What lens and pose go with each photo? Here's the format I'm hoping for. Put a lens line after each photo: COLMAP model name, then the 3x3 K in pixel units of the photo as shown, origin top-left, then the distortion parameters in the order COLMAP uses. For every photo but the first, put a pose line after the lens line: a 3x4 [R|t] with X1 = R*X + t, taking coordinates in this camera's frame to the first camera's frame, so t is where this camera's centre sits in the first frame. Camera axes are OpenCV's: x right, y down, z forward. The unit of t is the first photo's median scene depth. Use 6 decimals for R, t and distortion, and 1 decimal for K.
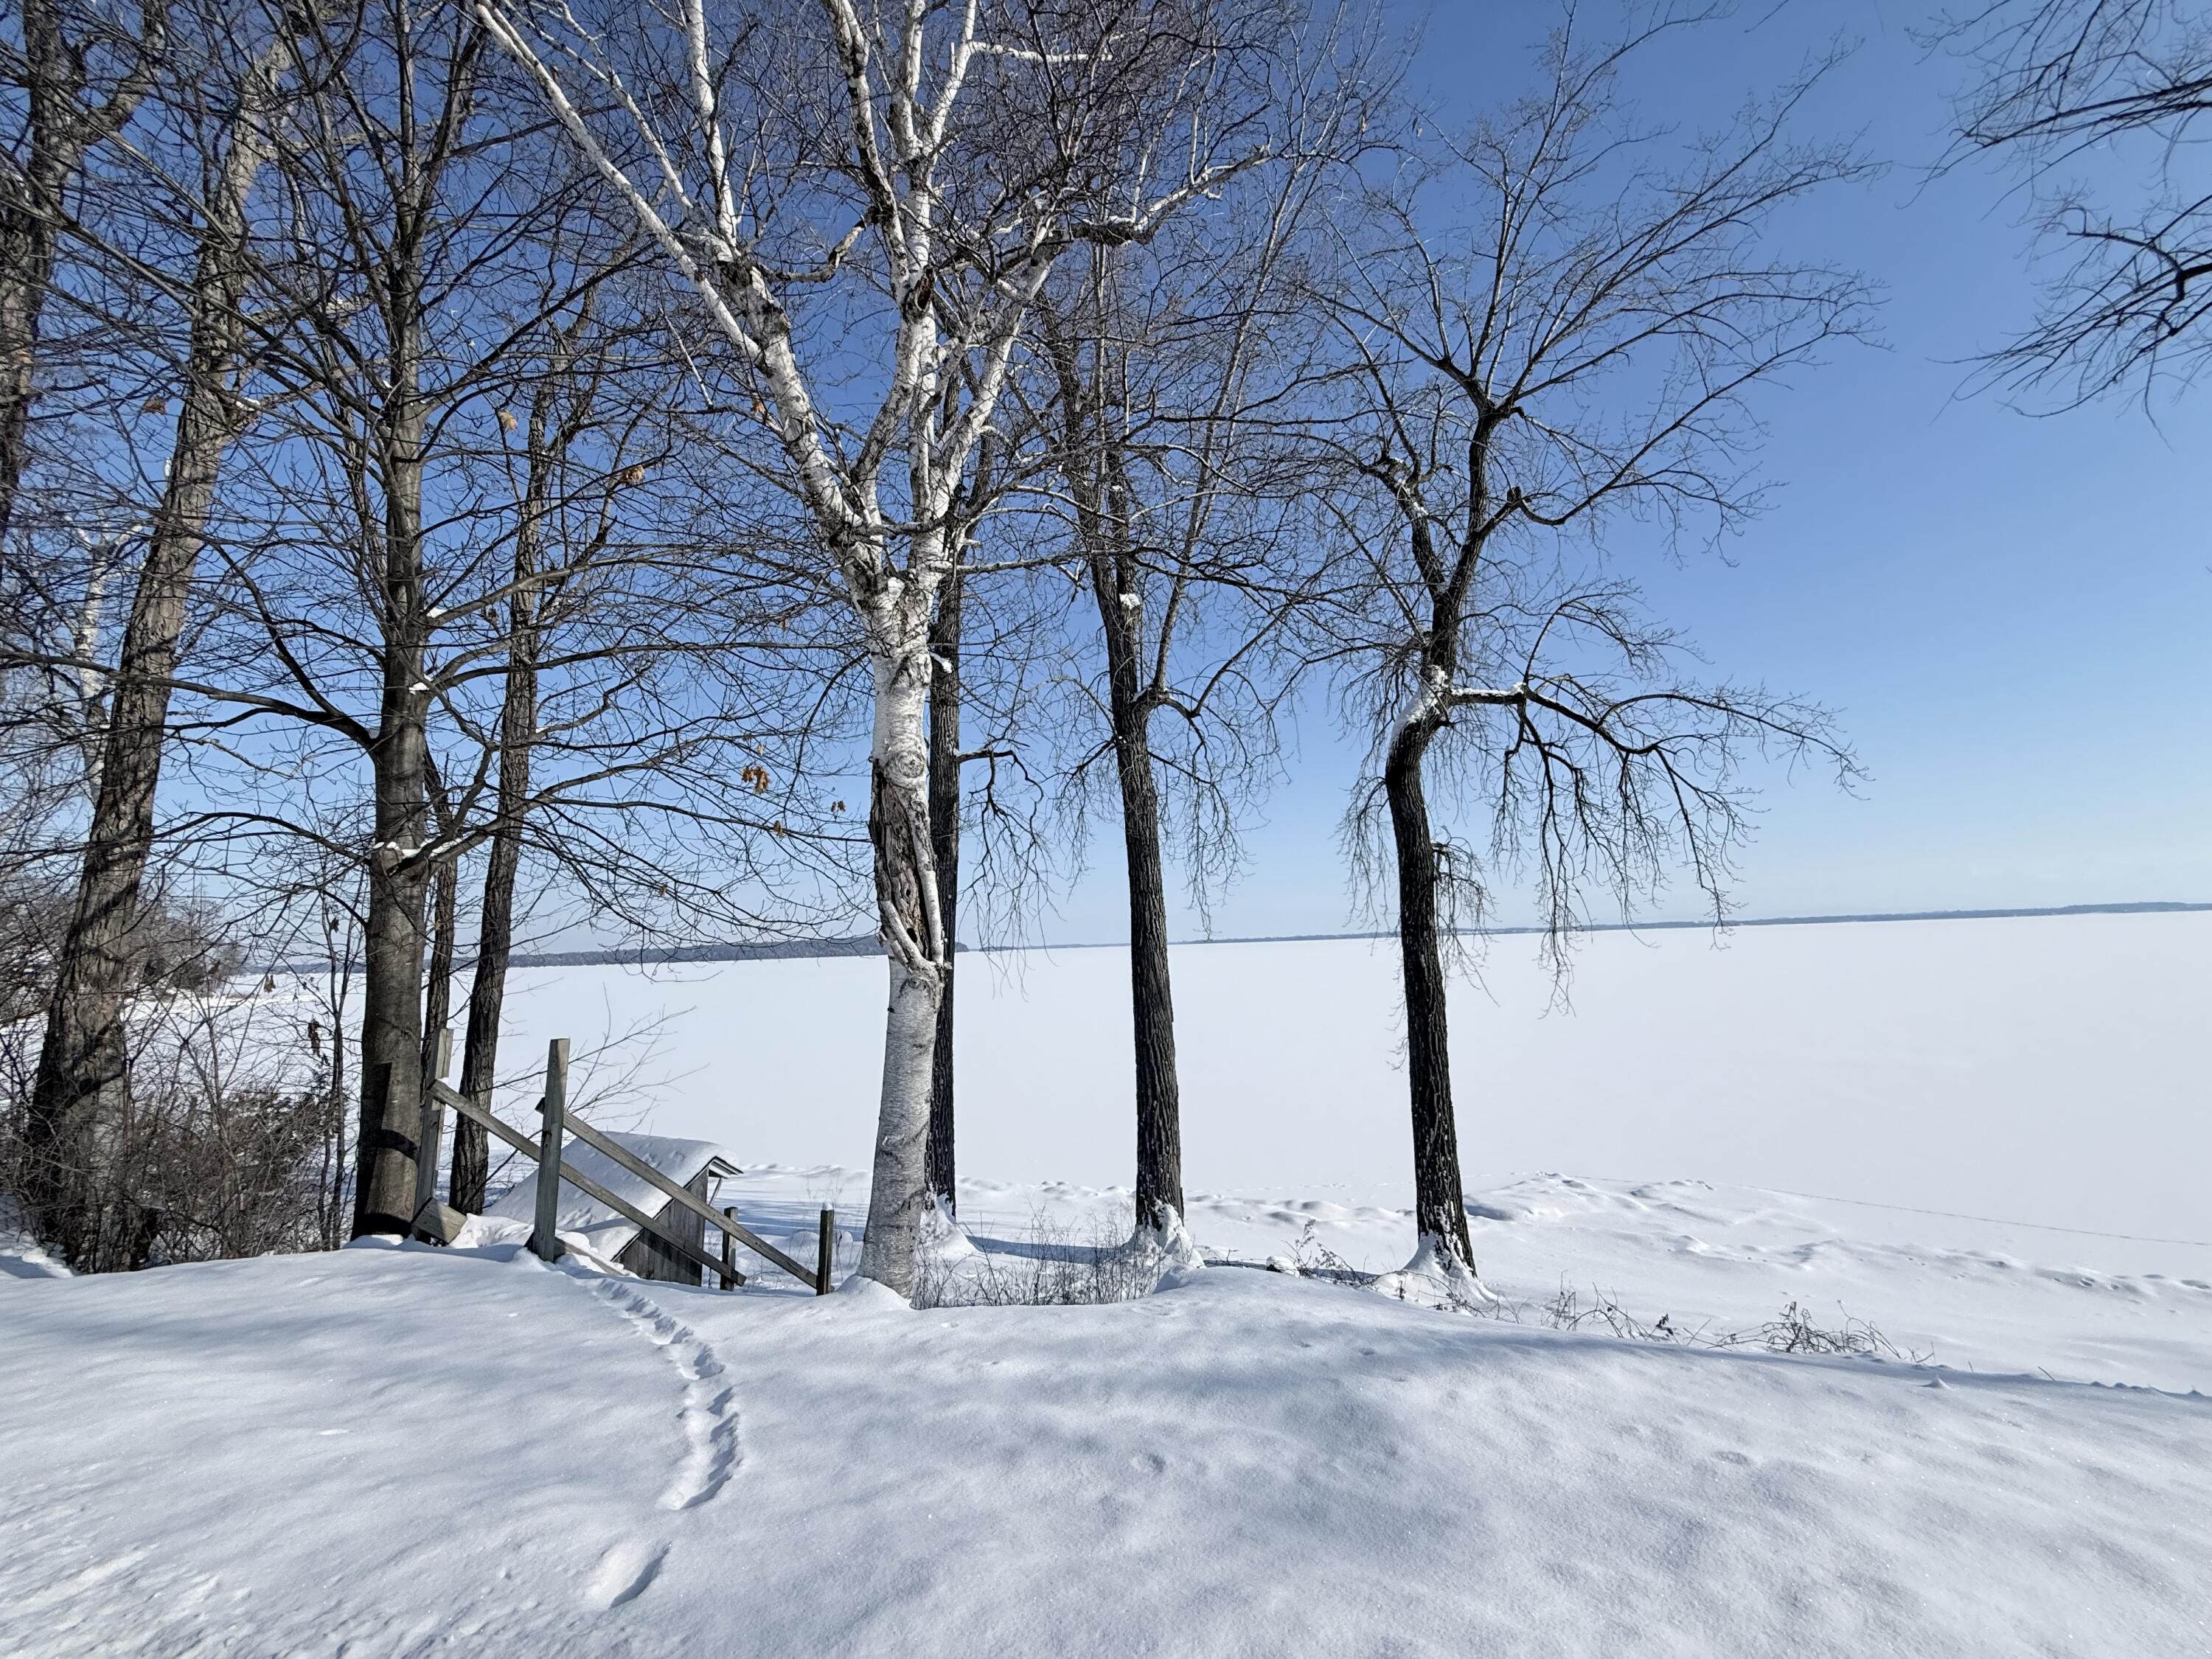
lens RADIAL K [[876.9, 0, 1105.7], [0, 876.9, 830.6], [0, 0, 1]] dist [0.001338, -0.000281]
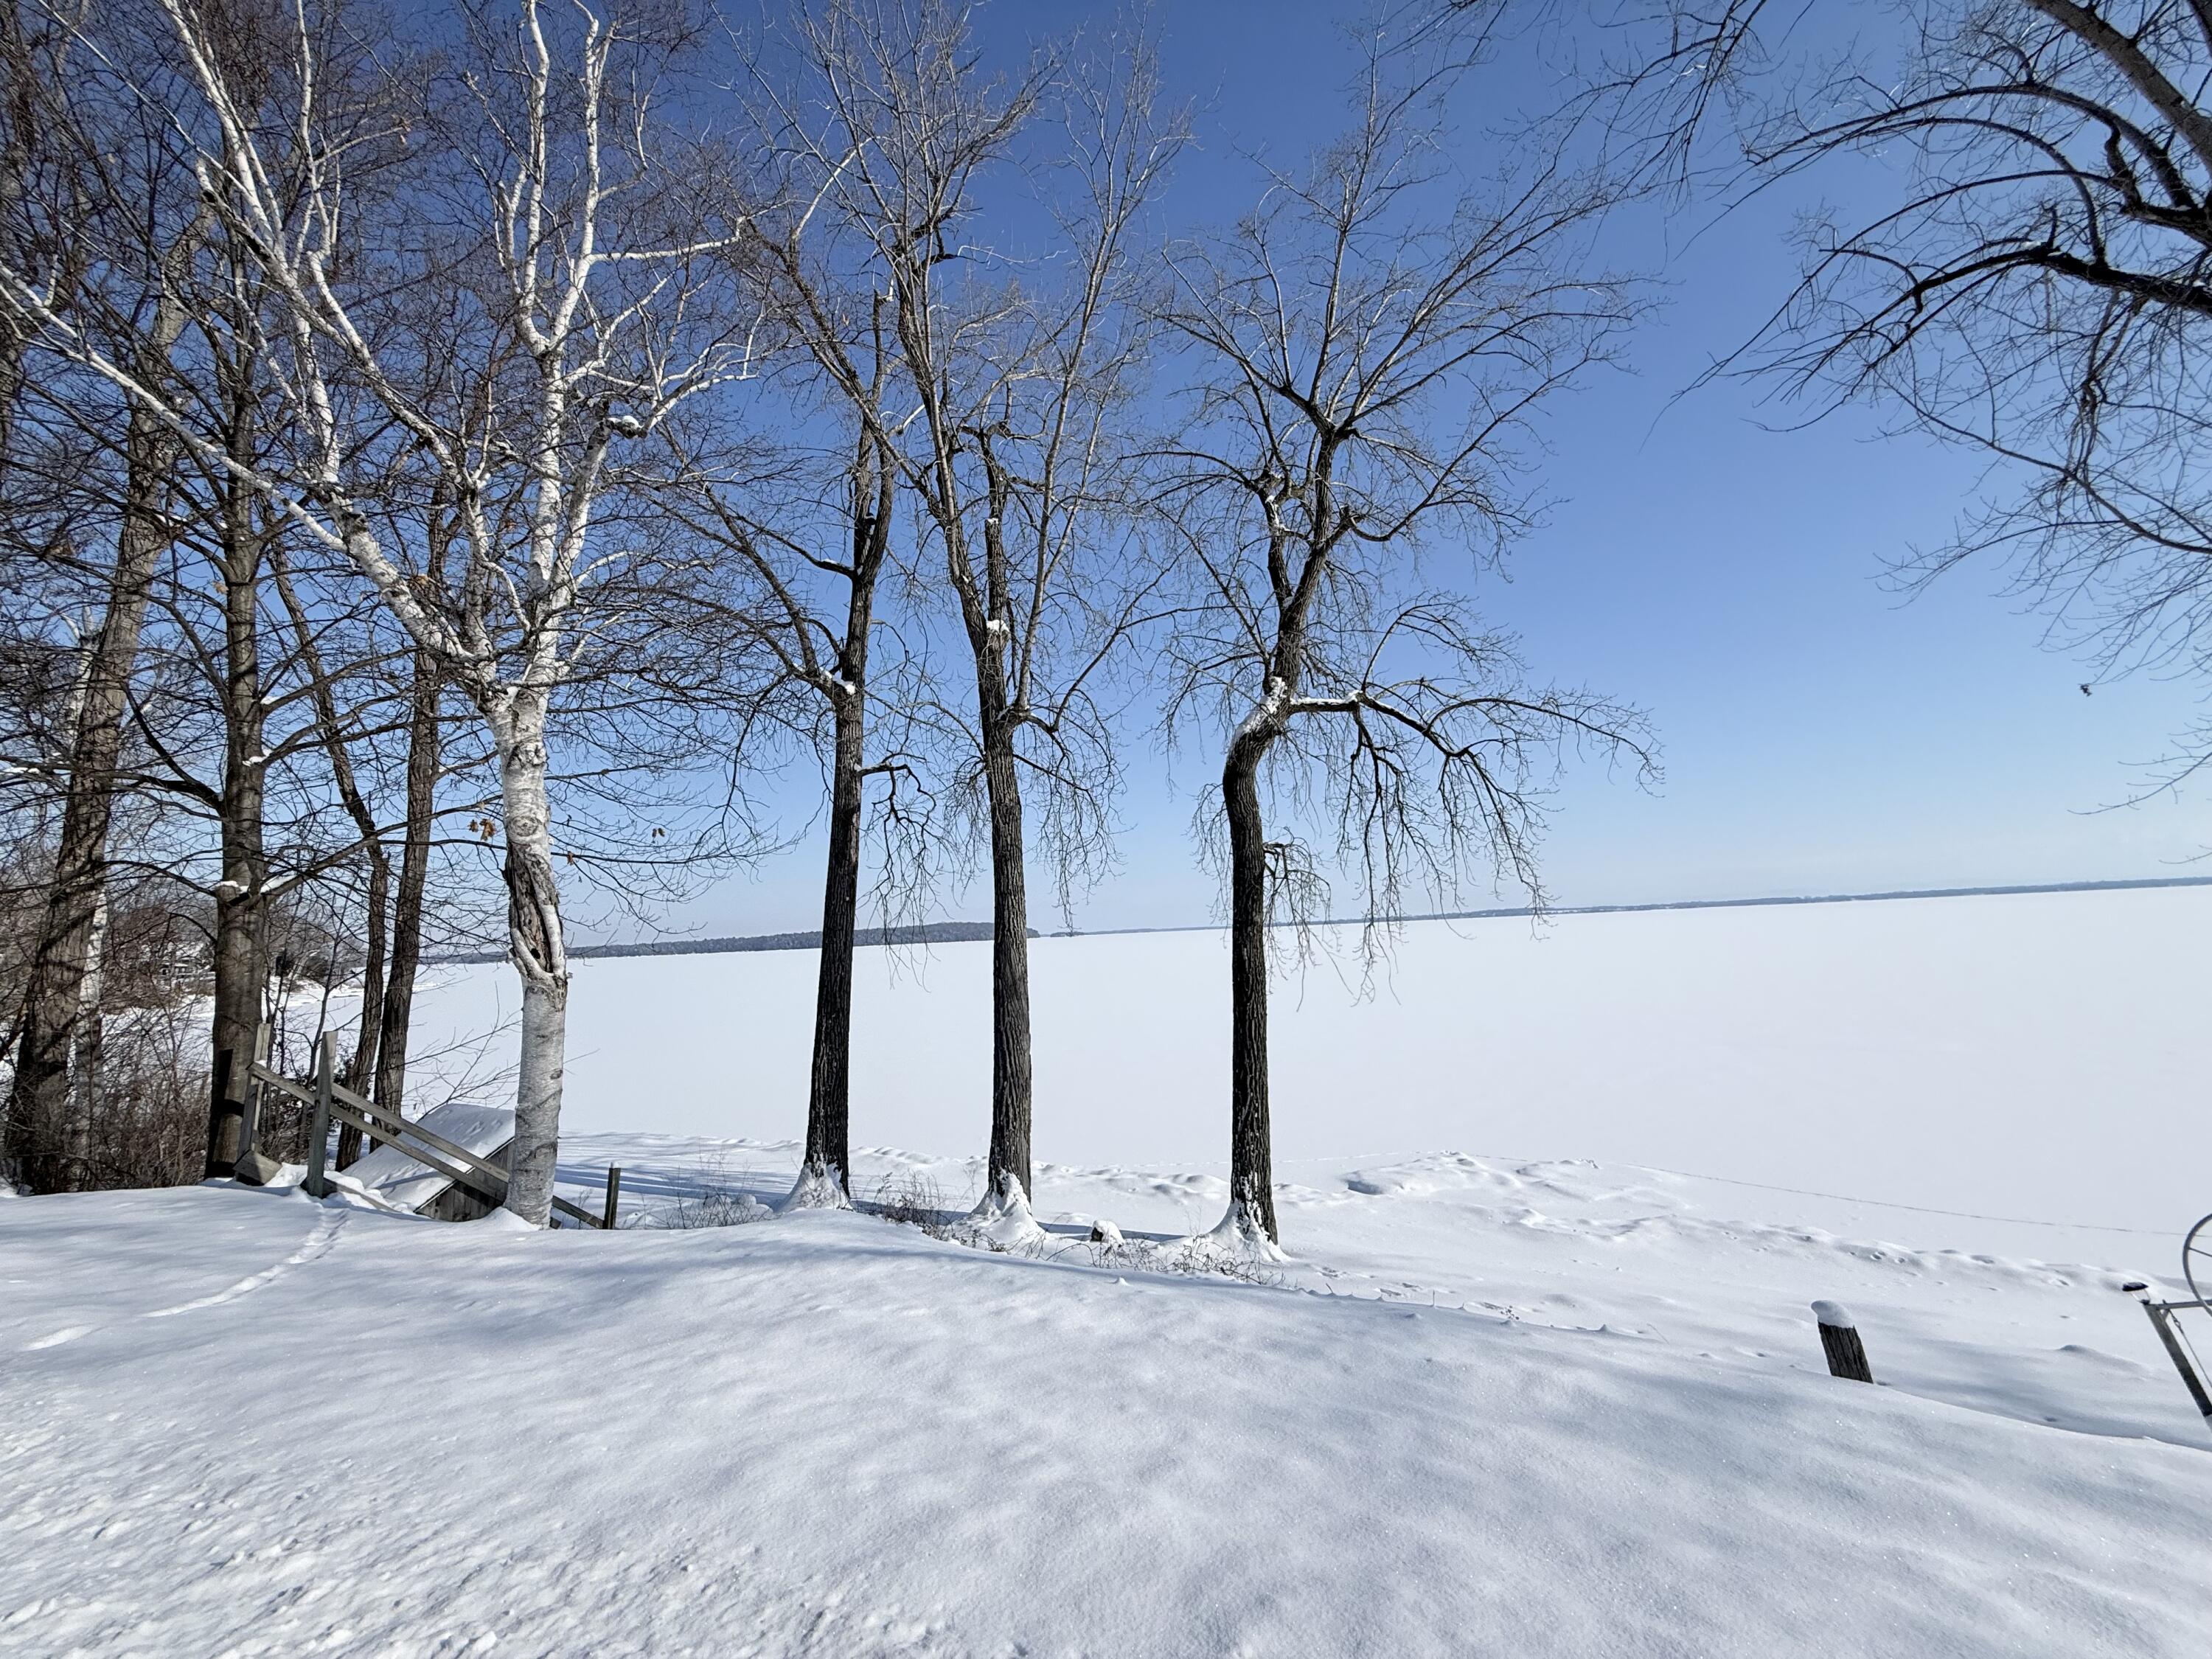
lens RADIAL K [[876.9, 0, 1106.3], [0, 876.9, 829.9], [0, 0, 1]] dist [0.001338, -0.000281]
pose [[0.996762, -0.020328, -0.077800, 0.260506], [0.021635, 0.999638, 0.015996, -0.024745], [0.077446, -0.017627, 0.996841, -0.089143]]
